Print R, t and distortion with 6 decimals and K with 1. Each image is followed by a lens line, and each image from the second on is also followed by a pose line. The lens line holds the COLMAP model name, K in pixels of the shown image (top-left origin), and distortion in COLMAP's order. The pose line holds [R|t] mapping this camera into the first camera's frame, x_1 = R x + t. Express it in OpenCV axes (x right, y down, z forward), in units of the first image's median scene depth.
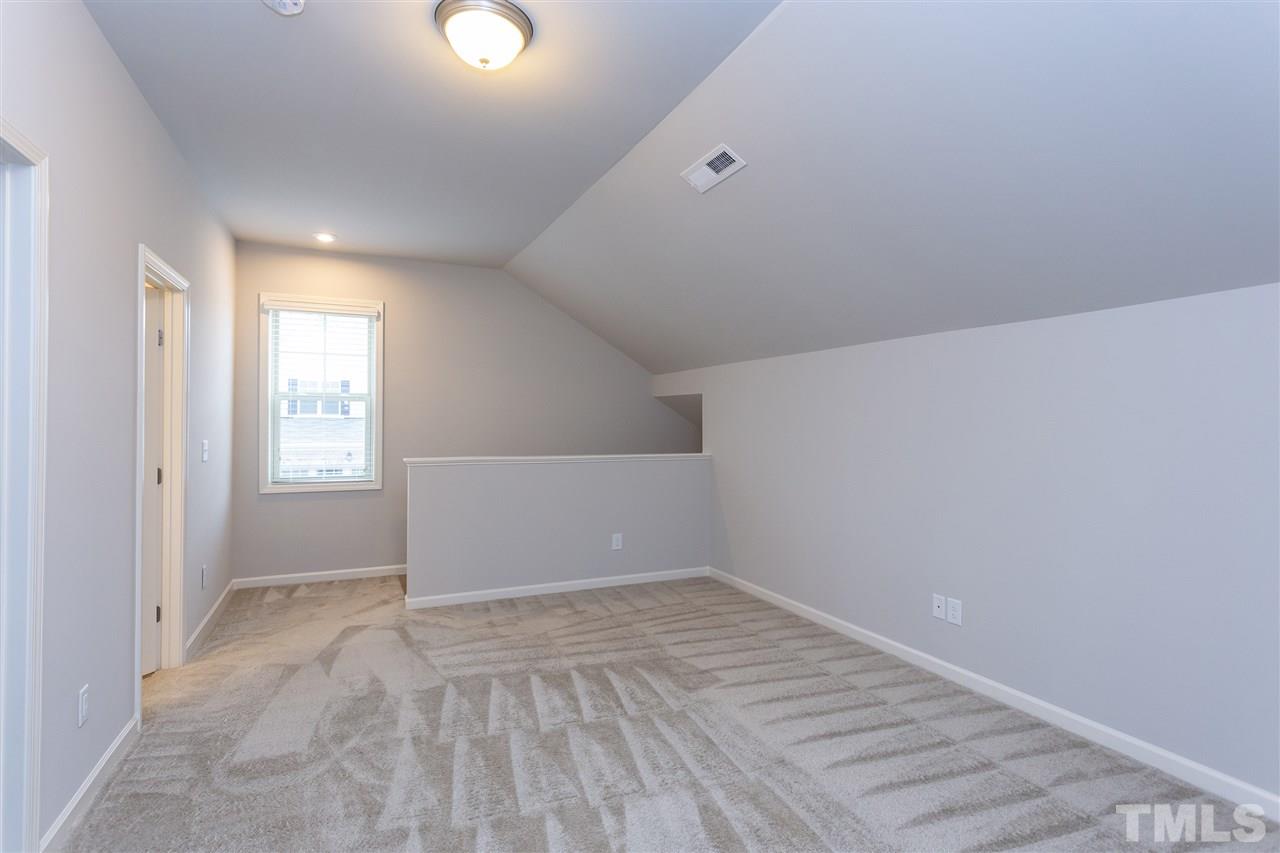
lens RADIAL K [[616.6, 0, 636.3], [0, 616.6, 424.2], [0, 0, 1]] dist [0.002132, 0.001048]
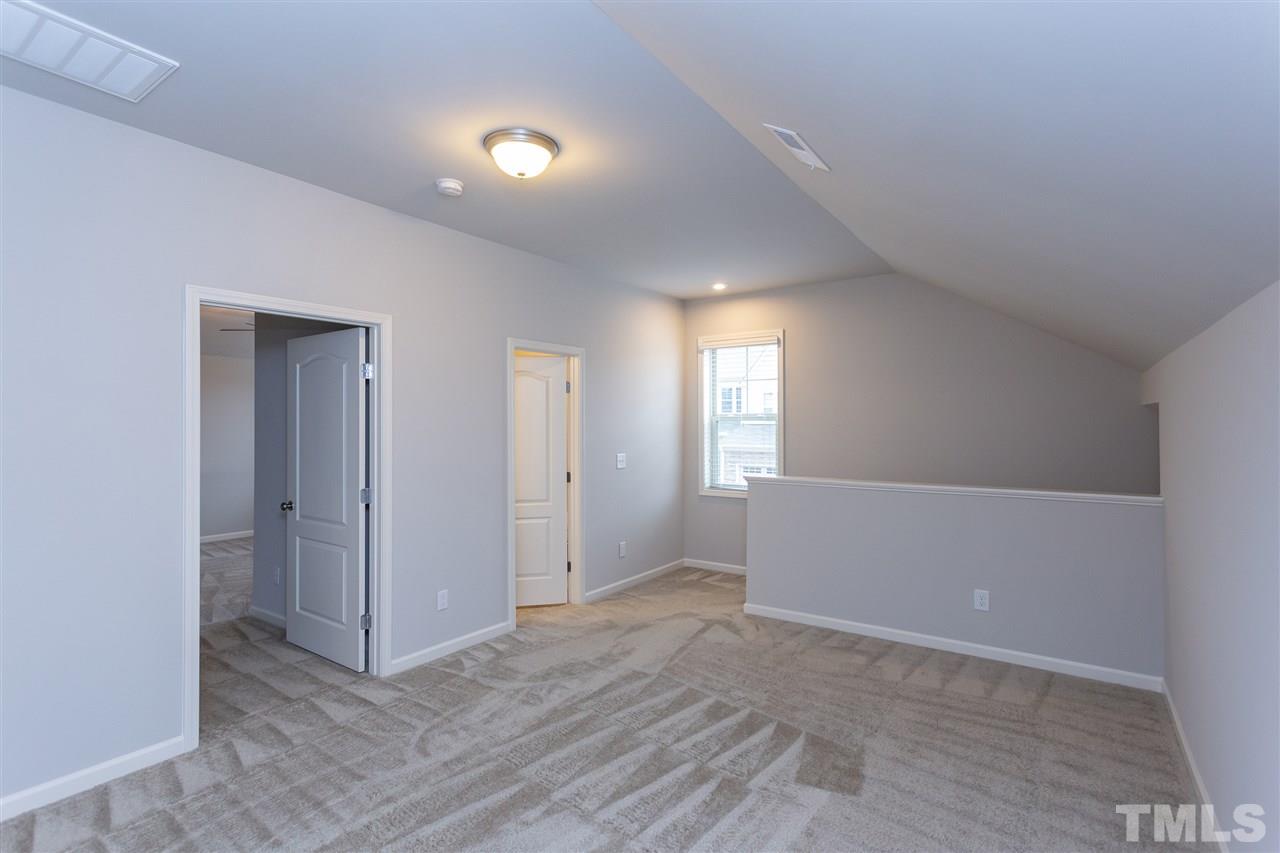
lens RADIAL K [[616.6, 0, 636.5], [0, 616.6, 428.7], [0, 0, 1]] dist [0.002132, 0.001048]
pose [[0.508043, -0.000249, -0.861332, 0.479633], [0.001574, 0.999999, 0.000640, -0.029058], [0.861330, -0.001681, 0.508043, 0.273887]]
